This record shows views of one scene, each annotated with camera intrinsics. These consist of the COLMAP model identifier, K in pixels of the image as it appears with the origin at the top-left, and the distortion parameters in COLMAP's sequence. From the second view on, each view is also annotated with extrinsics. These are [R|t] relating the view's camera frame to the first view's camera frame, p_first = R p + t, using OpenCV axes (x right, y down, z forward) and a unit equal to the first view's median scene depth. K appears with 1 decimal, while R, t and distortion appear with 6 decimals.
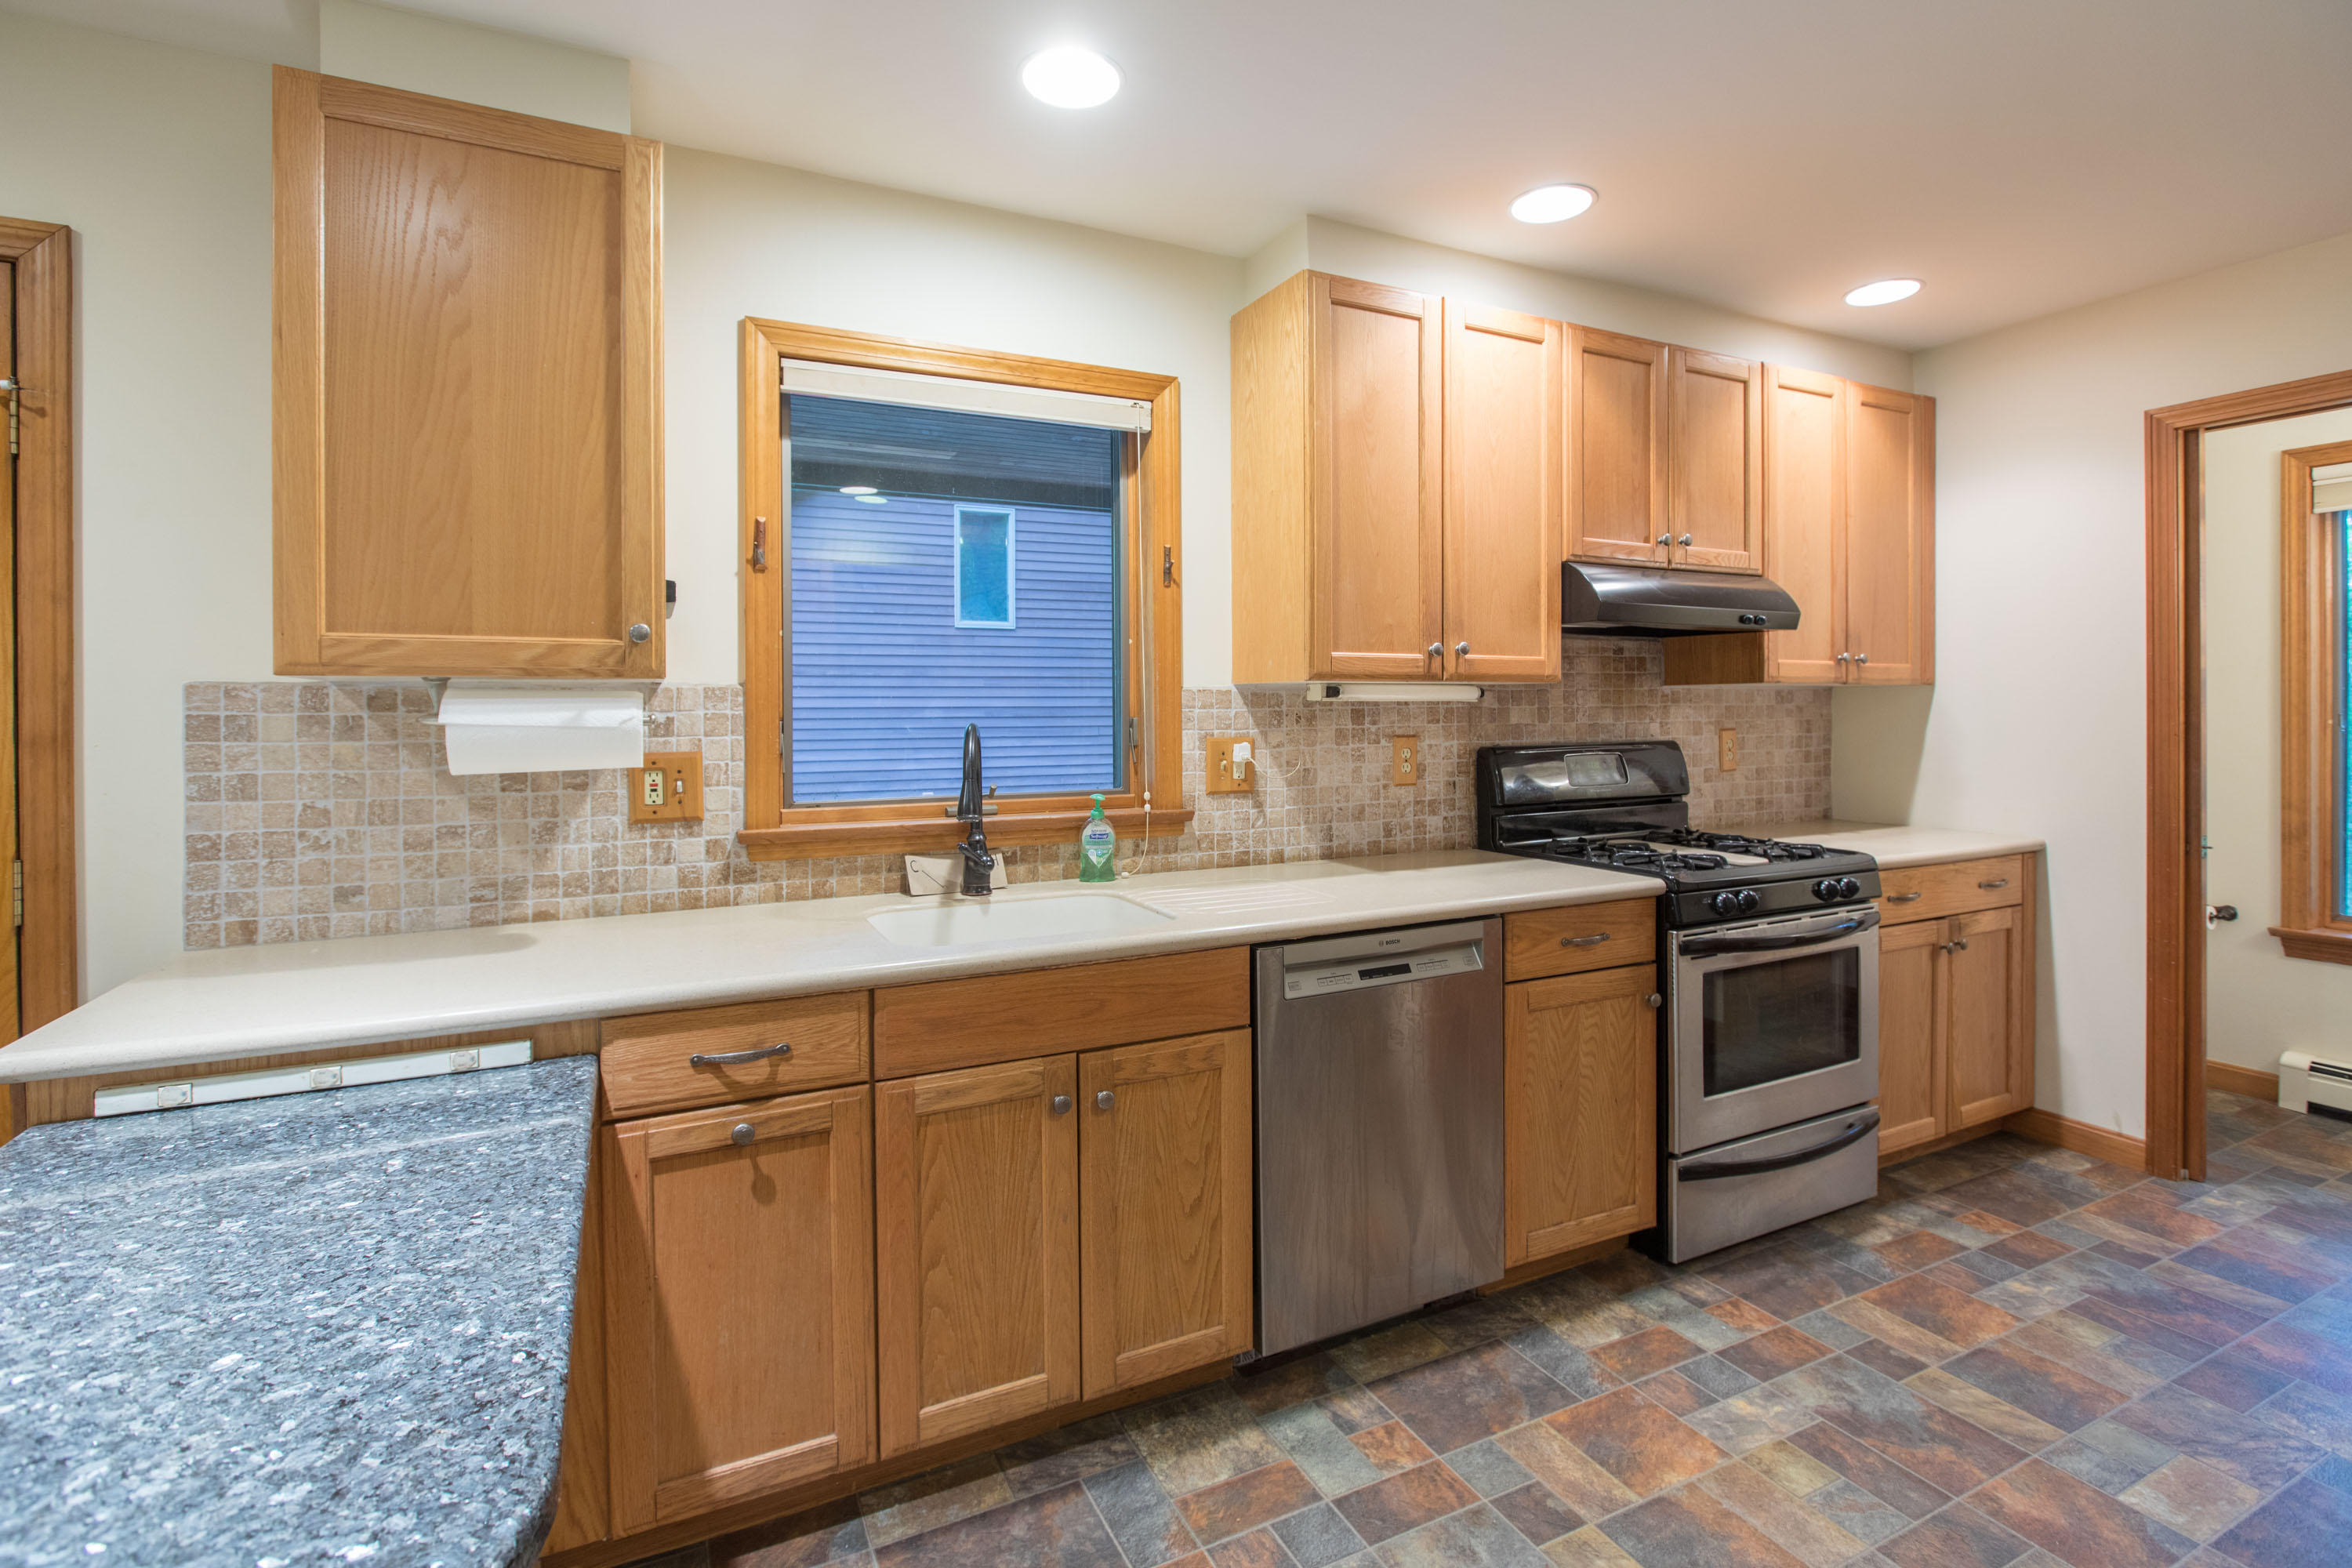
lens RADIAL K [[1091.2, 0, 1172.9], [0, 1091.2, 716.8], [0, 0, 1]] dist [-0.004705, 0.000488]
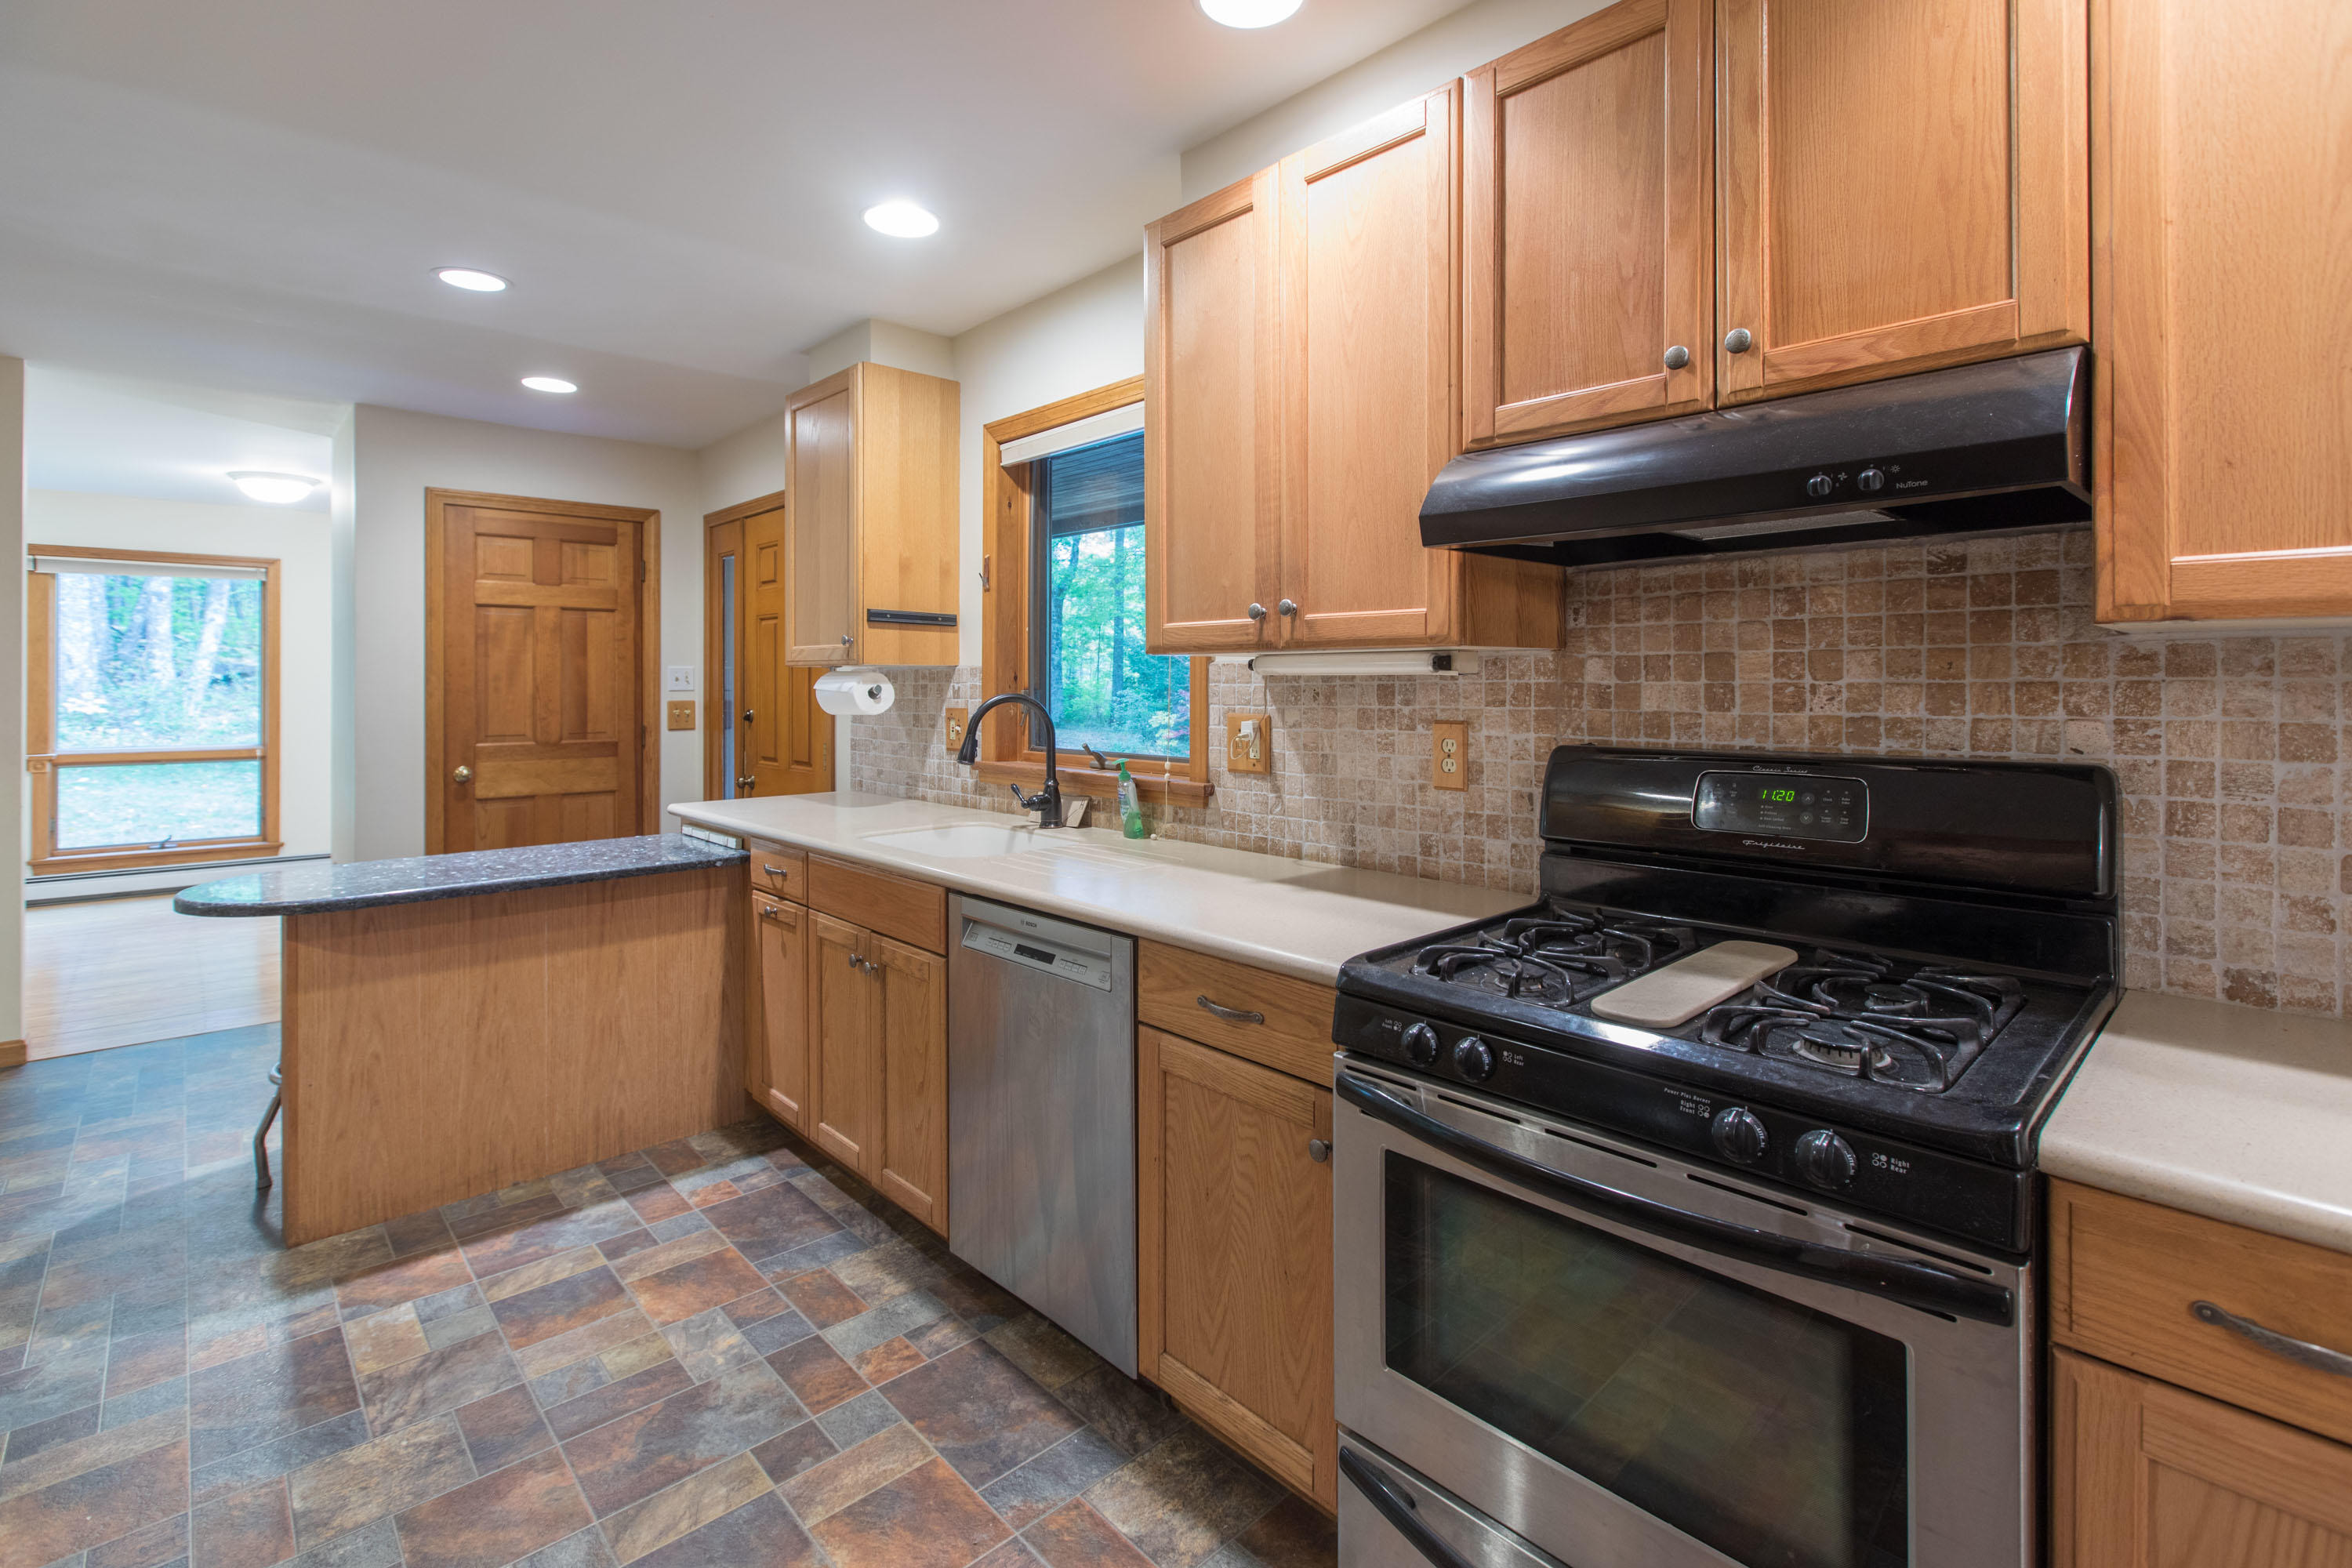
lens RADIAL K [[1070.1, 0, 1185.1], [0, 1070.1, 680.4], [0, 0, 1]] dist [0.001950, -0.000625]
pose [[0.295045, 0.004417, -0.955473, 0.920200], [-0.005684, 0.999980, 0.002868, -0.012164], [0.955467, 0.004585, 0.295064, 0.675475]]
